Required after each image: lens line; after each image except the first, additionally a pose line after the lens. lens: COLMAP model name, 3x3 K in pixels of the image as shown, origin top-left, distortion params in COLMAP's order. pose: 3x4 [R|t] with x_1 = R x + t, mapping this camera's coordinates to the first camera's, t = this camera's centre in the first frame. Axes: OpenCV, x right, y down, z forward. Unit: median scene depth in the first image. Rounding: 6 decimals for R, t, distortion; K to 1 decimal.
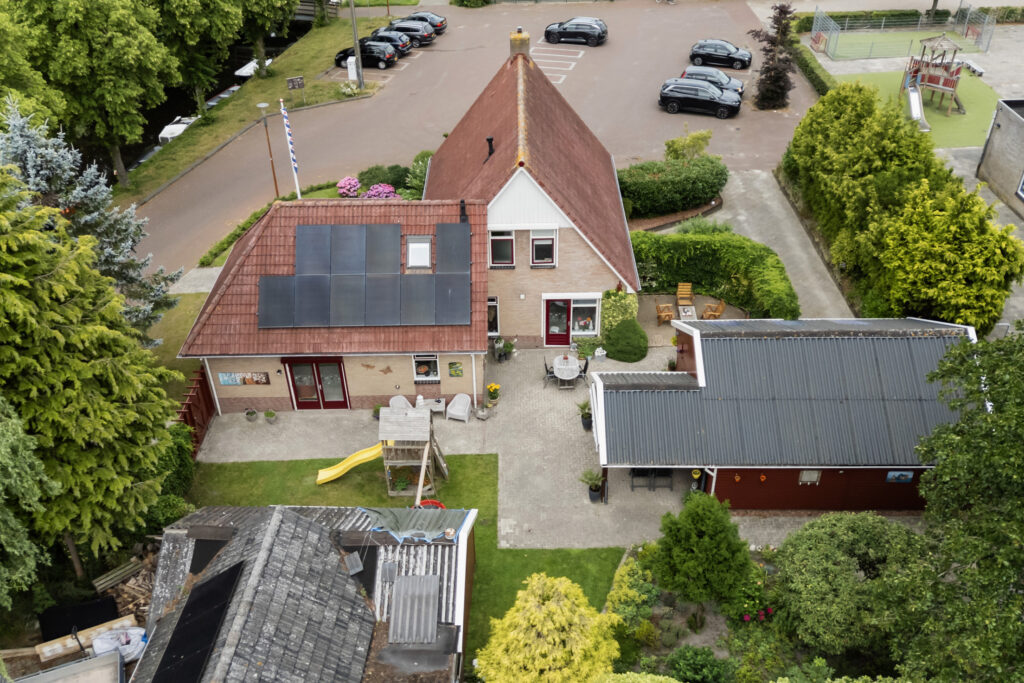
lens RADIAL K [[889.5, 0, 509.3], [0, 889.5, 327.4], [0, 0, 1]] dist [0.085446, -0.123123]
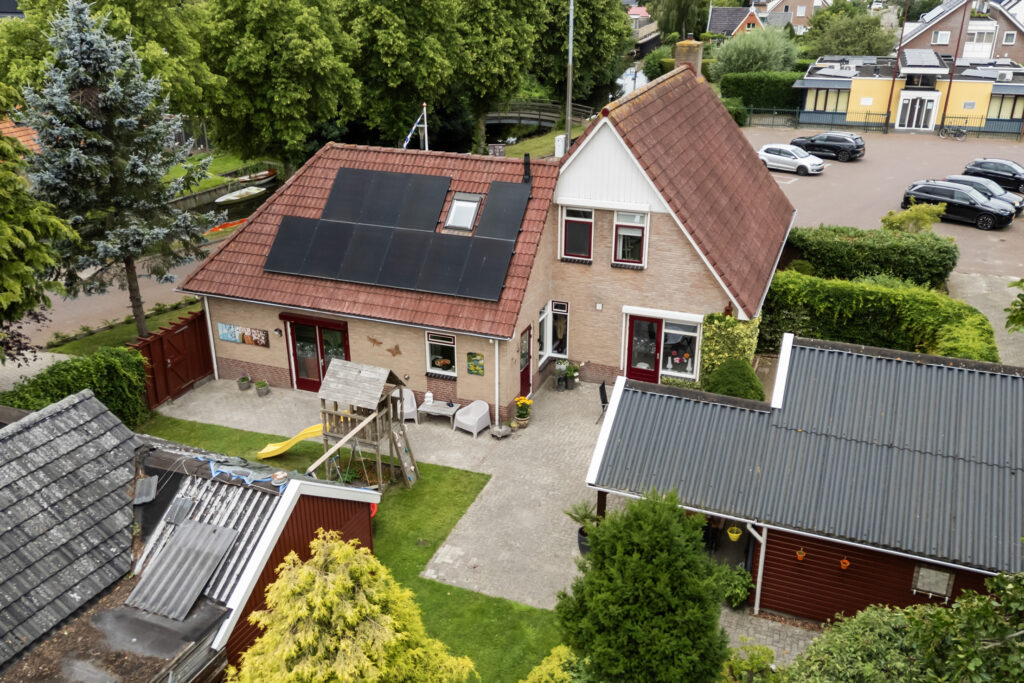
lens RADIAL K [[889.5, 0, 509.3], [0, 889.5, 327.4], [0, 0, 1]] dist [0.085446, -0.123123]
pose [[0.933775, 0.151278, -0.324314, 0.204365], [-0.218129, 0.959047, -0.180692, 0.145519], [0.283697, 0.239468, 0.928532, 0.286646]]
